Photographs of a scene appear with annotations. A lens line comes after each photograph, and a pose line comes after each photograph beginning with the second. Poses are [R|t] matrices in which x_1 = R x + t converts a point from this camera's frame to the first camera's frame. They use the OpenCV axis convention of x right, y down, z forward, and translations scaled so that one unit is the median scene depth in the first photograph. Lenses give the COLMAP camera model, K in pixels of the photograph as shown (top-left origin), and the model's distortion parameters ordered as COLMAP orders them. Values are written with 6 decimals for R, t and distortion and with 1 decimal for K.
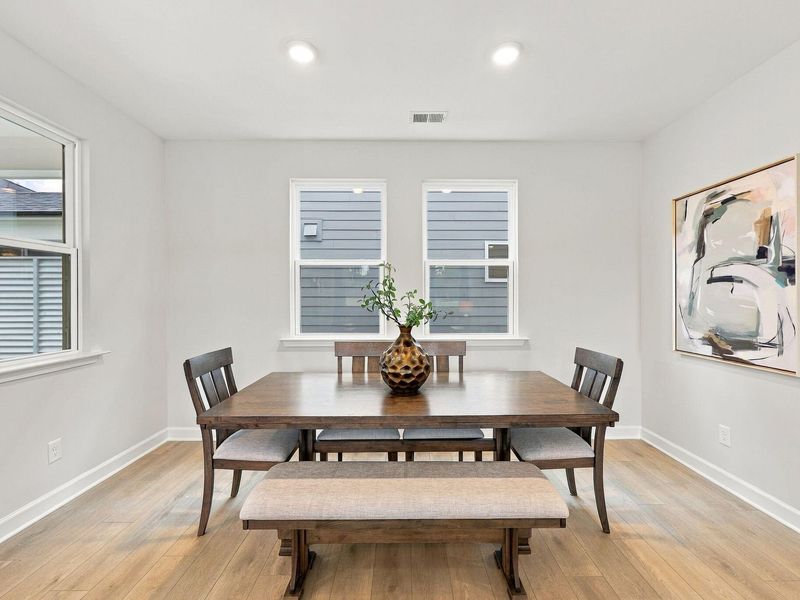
lens RADIAL K [[364.3, 0, 400.7], [0, 364.3, 300.6], [0, 0, 1]] dist [-0.001645, 0.000182]
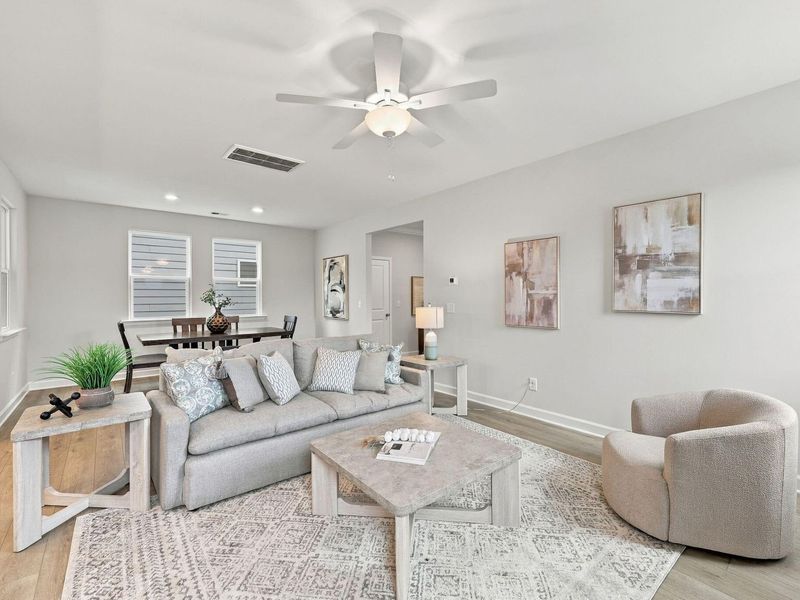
lens RADIAL K [[364.3, 0, 406.3], [0, 364.3, 298.4], [0, 0, 1]] dist [-0.001645, 0.000182]
pose [[0.764871, -0.005051, 0.644164, -0.521837], [0.004952, 0.999986, 0.001961, 0.002166], [-0.644164, 0.001690, 0.764885, -1.523741]]
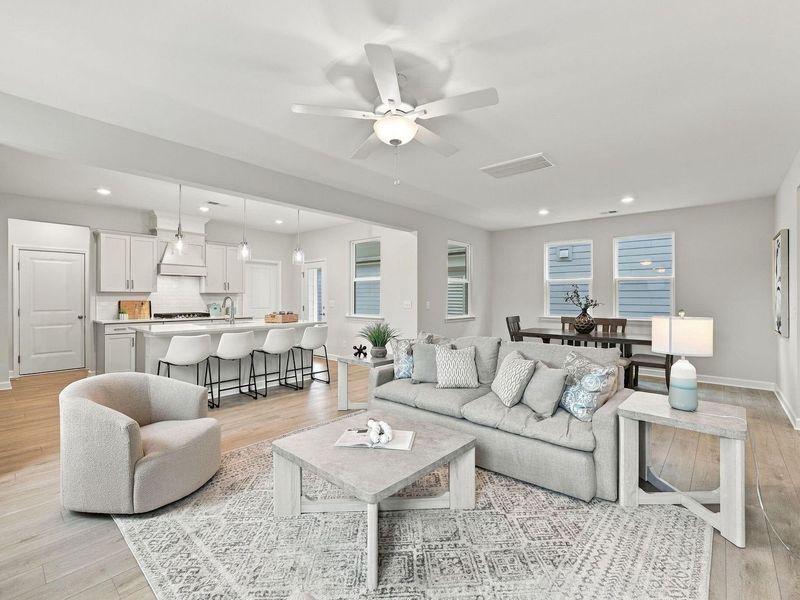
lens RADIAL K [[364.3, 0, 405.7], [0, 364.3, 298.7], [0, 0, 1]] dist [-0.001645, 0.000182]
pose [[0.759338, 0.007707, -0.650650, 0.613047], [-0.008372, 0.999963, 0.002073, 0.002476], [0.650642, 0.003873, 0.759375, -1.509598]]
